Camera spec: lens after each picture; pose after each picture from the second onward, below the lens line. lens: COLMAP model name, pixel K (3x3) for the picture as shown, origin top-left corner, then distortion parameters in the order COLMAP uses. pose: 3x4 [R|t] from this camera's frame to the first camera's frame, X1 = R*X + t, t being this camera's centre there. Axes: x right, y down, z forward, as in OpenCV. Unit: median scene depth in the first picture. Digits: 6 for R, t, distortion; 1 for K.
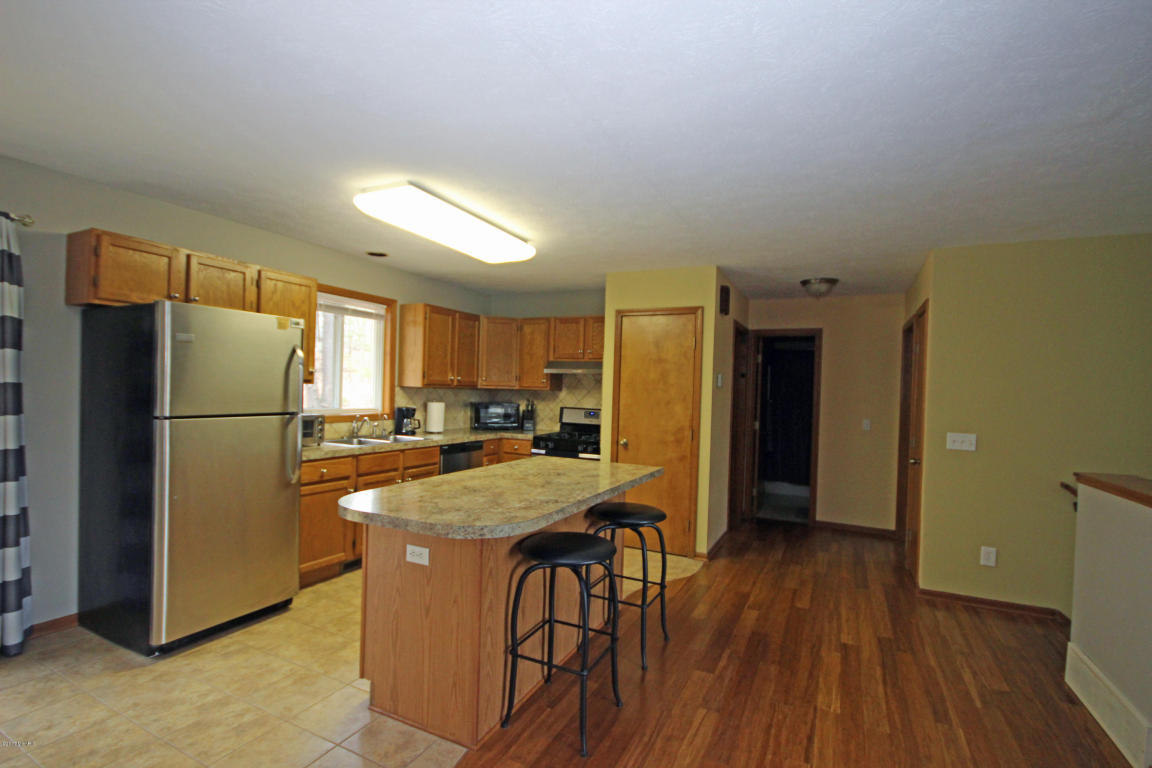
lens RADIAL K [[533.1, 0, 580.6], [0, 533.1, 394.0], [0, 0, 1]] dist [0.000160, -0.003291]
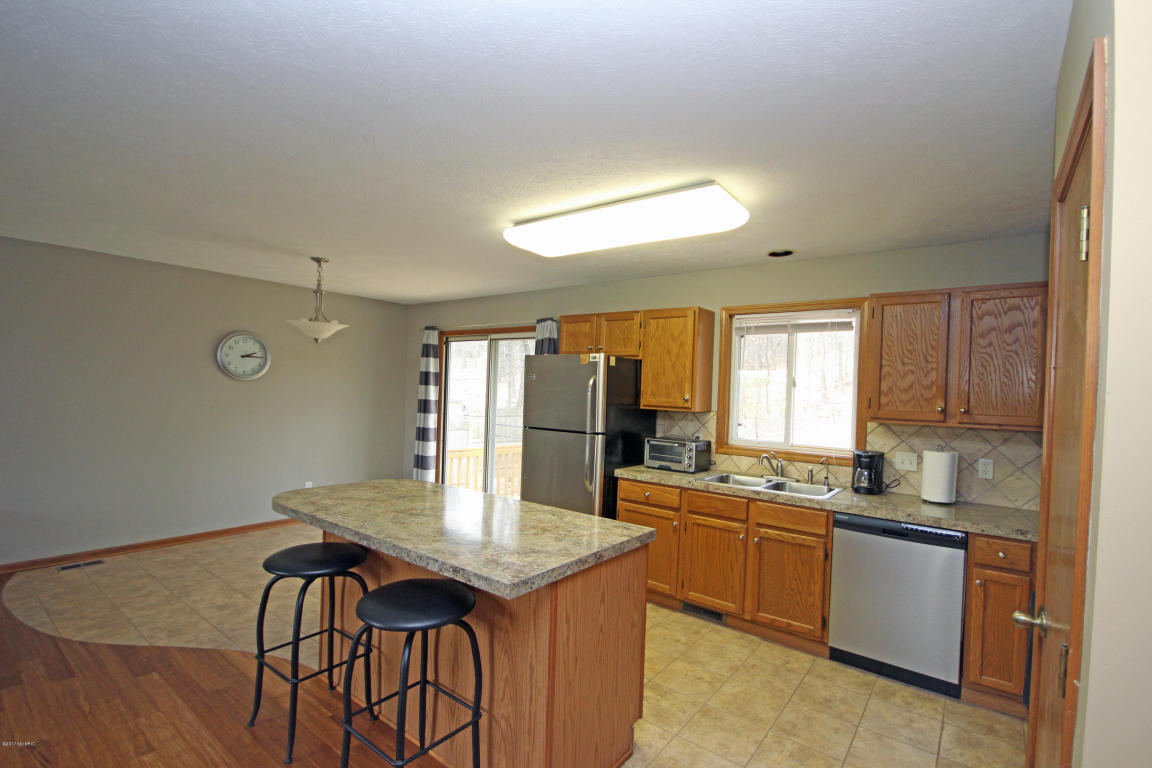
lens RADIAL K [[533.1, 0, 576.6], [0, 533.1, 393.6], [0, 0, 1]] dist [0.000160, -0.003291]
pose [[-0.199879, -0.028736, -0.979399, 0.438735], [-0.049918, 0.998570, -0.019111, -0.018506], [0.978548, 0.045070, -0.201028, 0.821780]]
